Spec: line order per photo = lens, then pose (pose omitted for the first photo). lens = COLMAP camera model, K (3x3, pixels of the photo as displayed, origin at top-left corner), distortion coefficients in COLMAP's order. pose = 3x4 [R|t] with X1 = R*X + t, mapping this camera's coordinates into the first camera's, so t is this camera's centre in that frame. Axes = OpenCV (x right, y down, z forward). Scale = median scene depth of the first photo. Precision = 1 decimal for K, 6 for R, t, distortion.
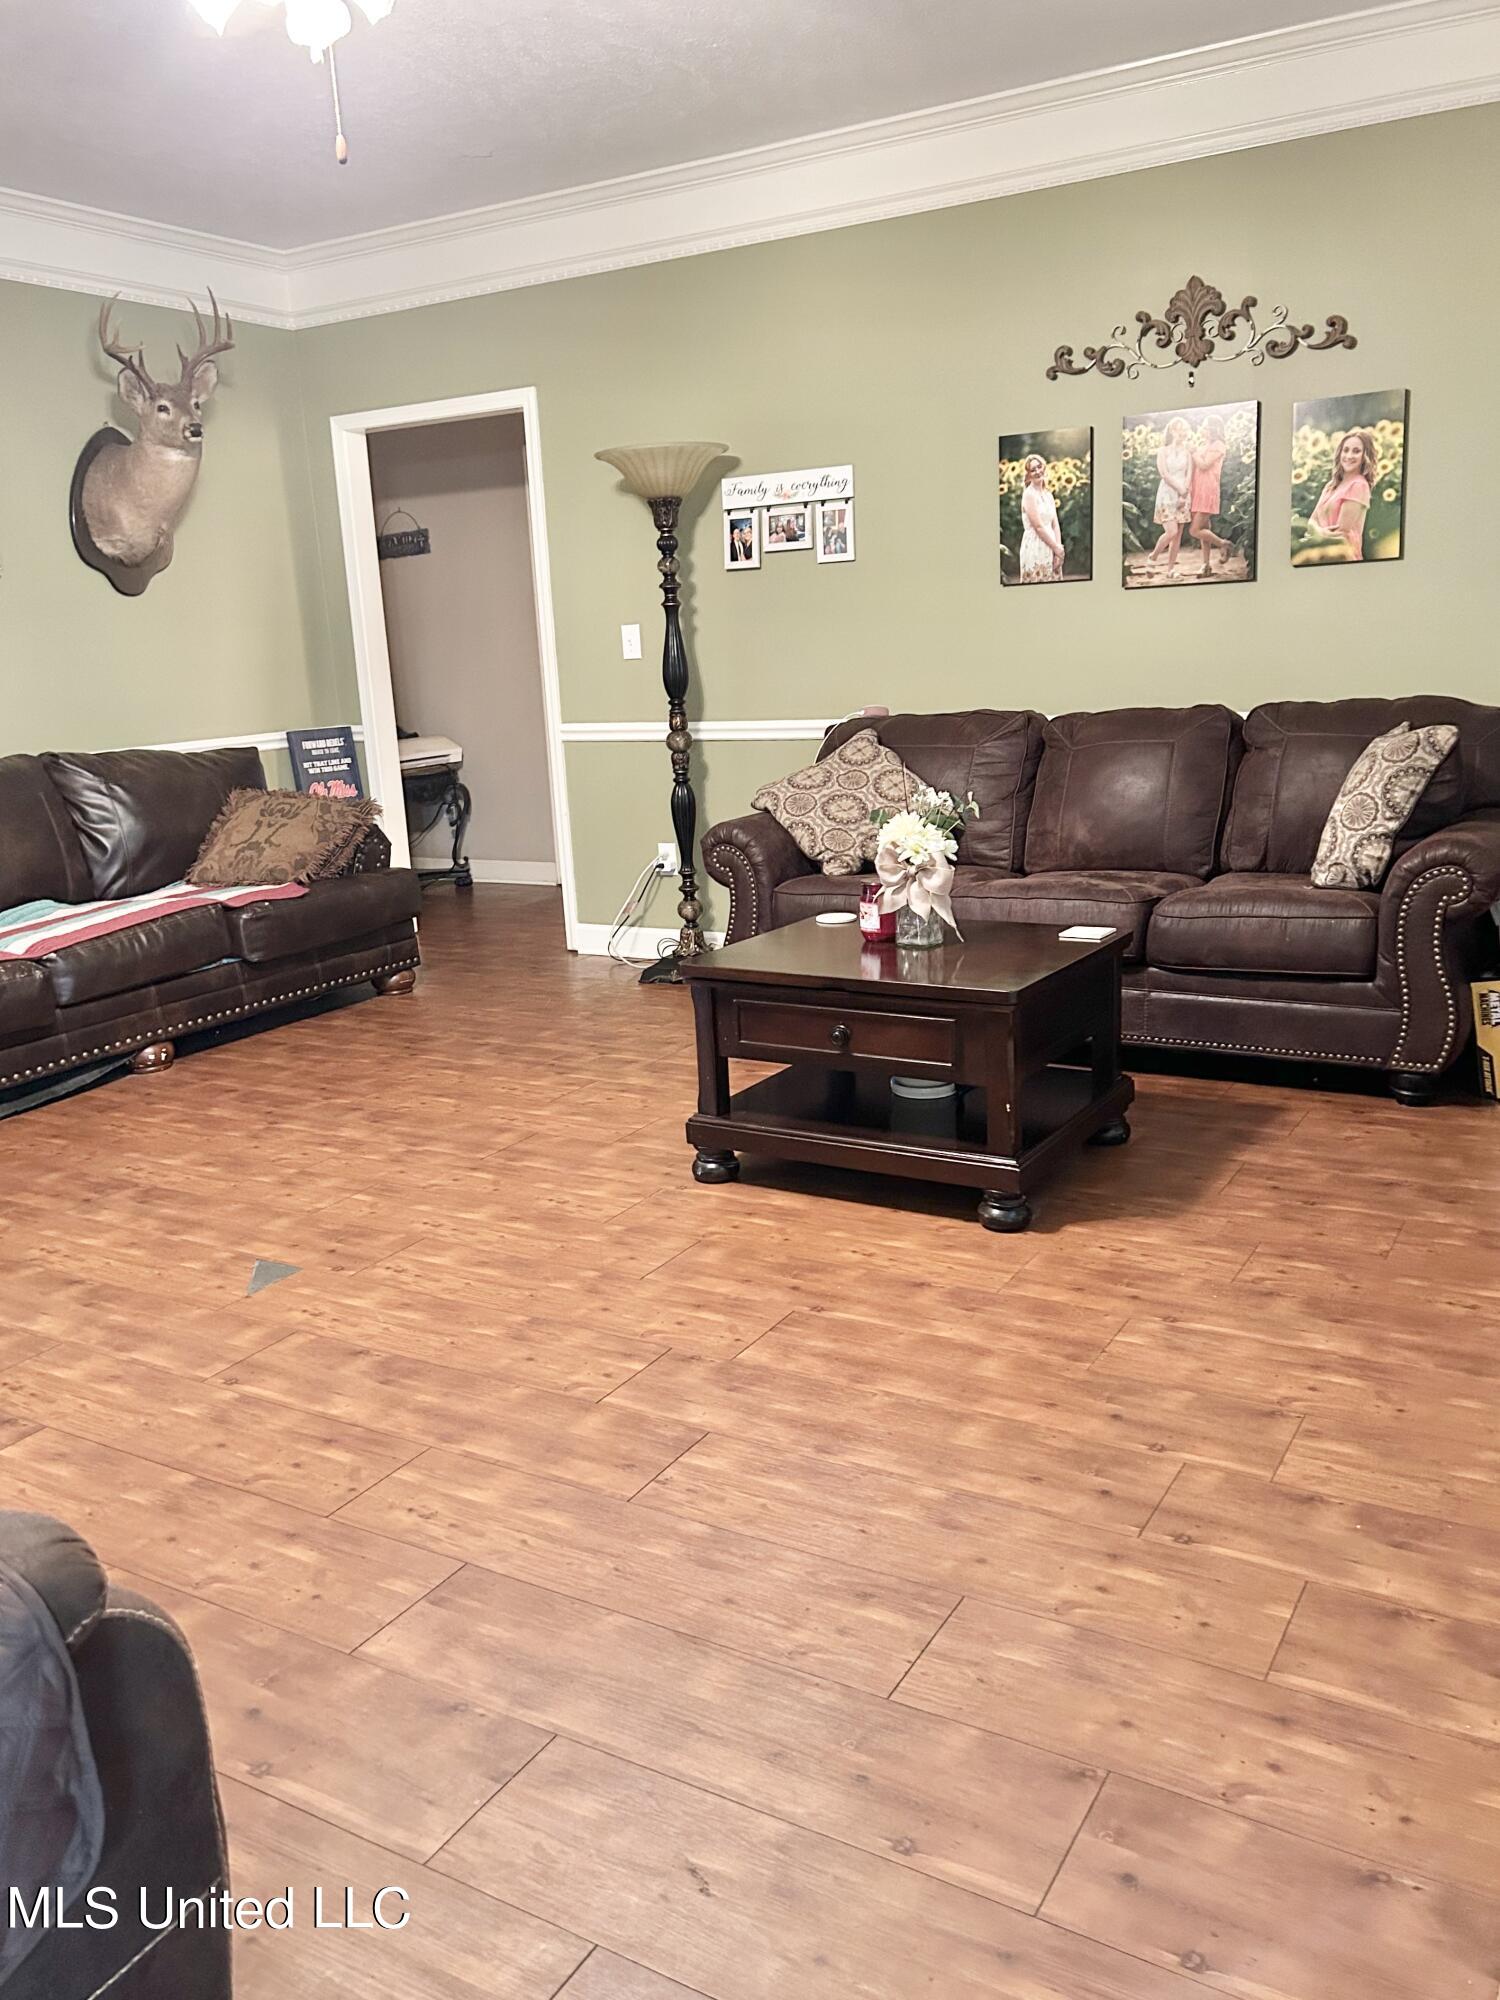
lens RADIAL K [[1585.6, 0, 750.0], [0, 1585.6, 1000.0], [0, 0, 1]] dist [-0.001015, -0.000380]
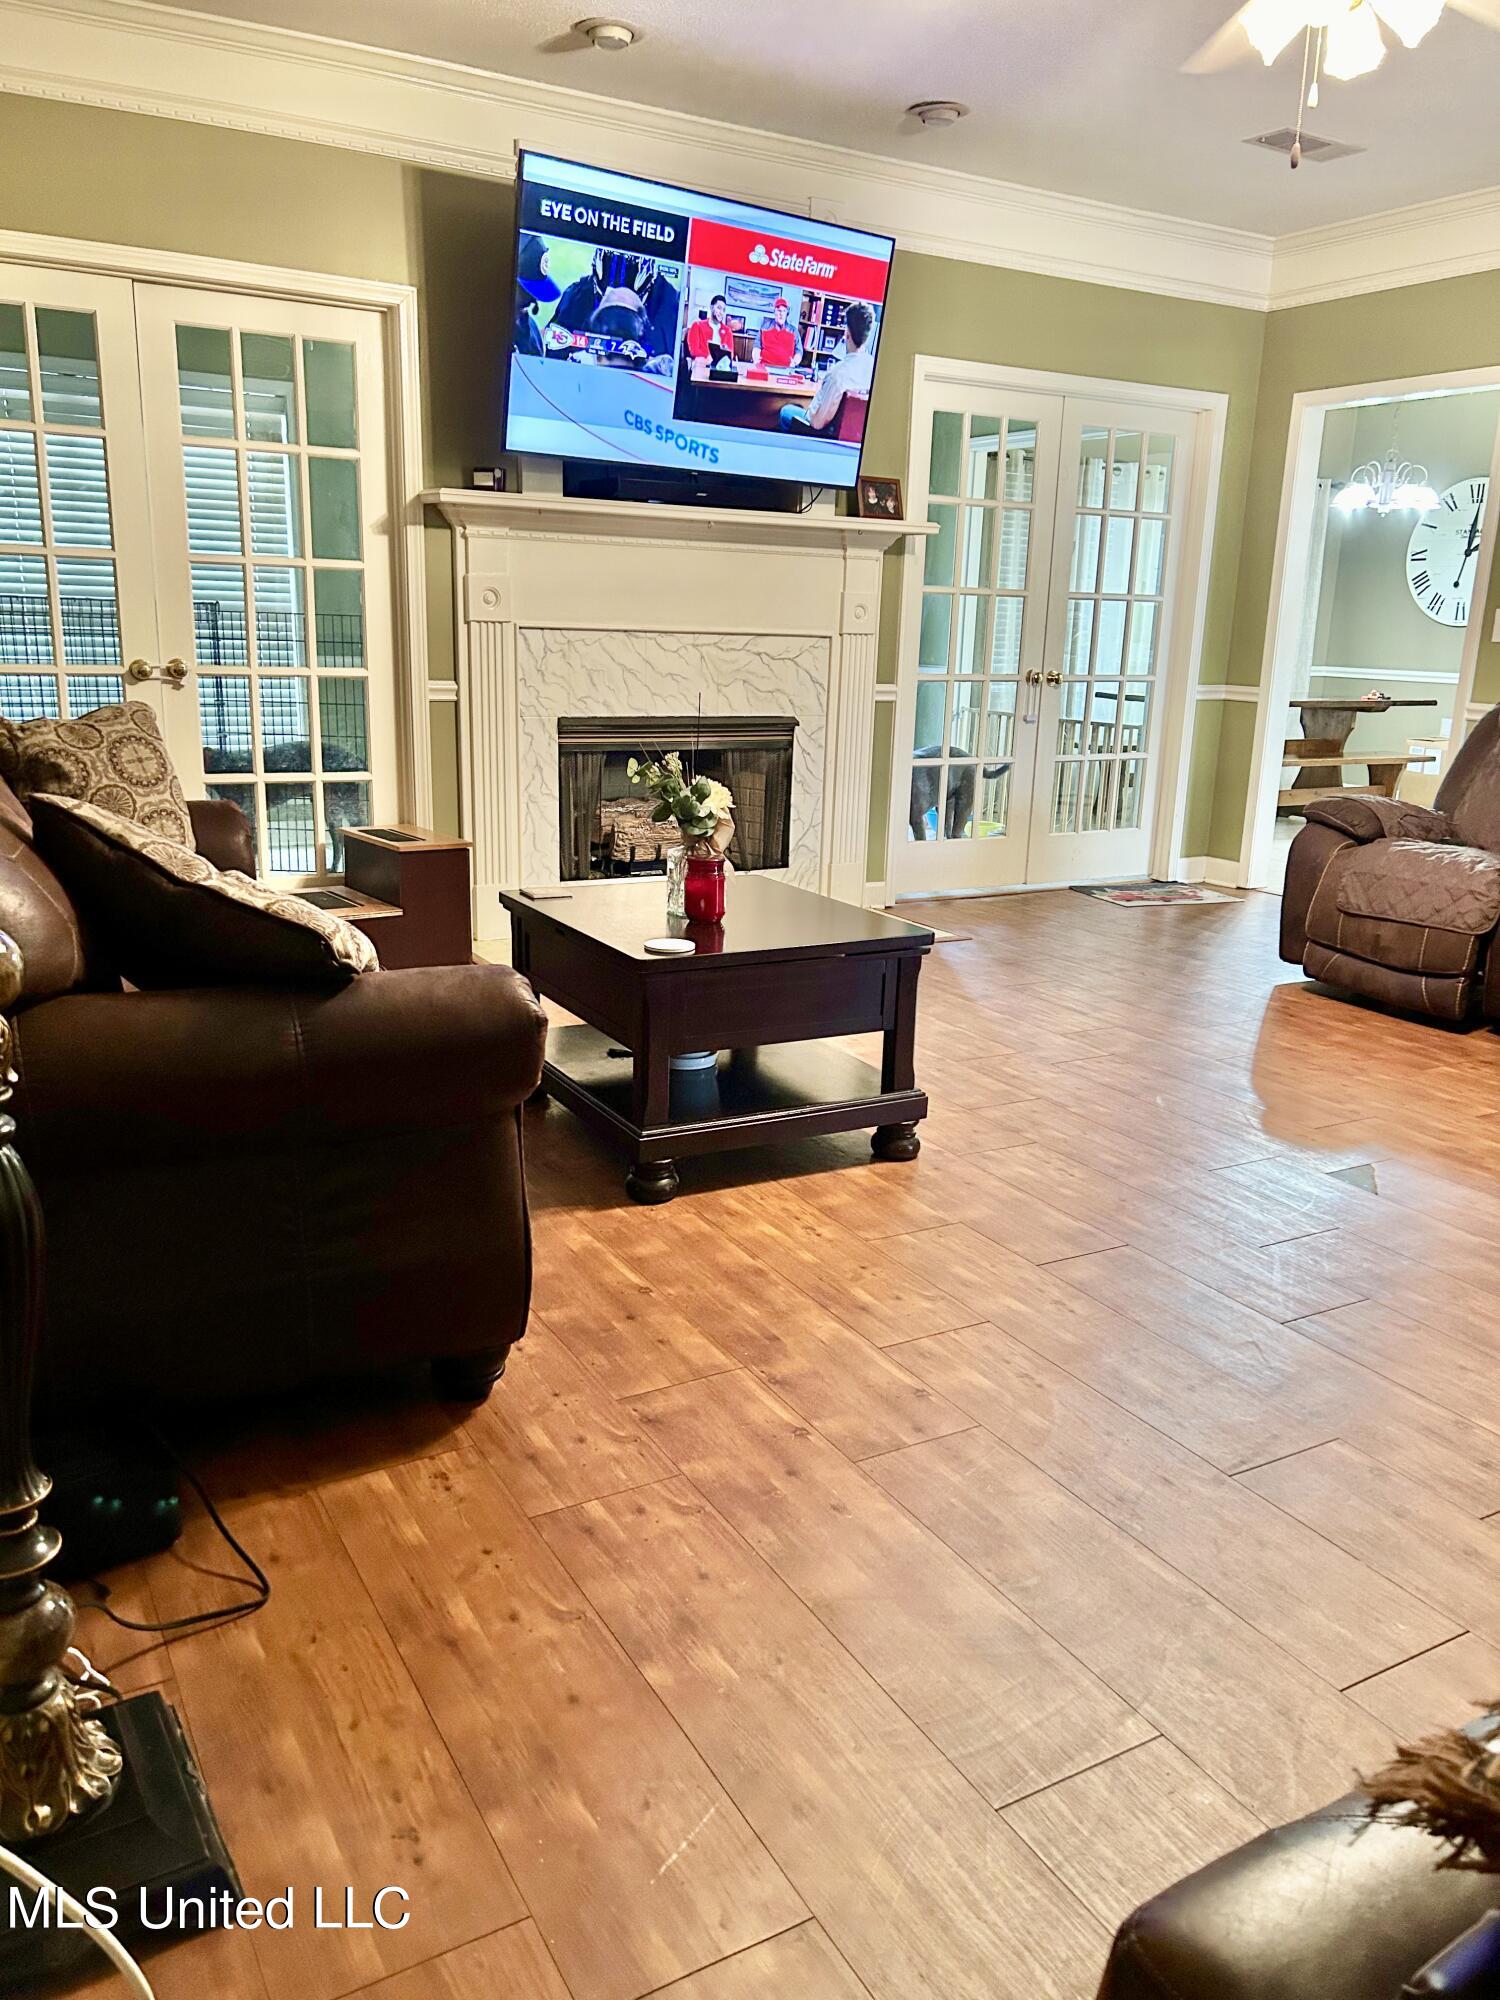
lens RADIAL K [[1501.4, 0, 750.0], [0, 1501.4, 1000.0], [0, 0, 1]] dist [0.002045, 0.000491]
pose [[-0.868520, -0.104491, 0.484515, -0.369468], [0.123420, 0.901144, 0.415579, -0.355321], [-0.480042, 0.420738, -0.769766, 1.672430]]
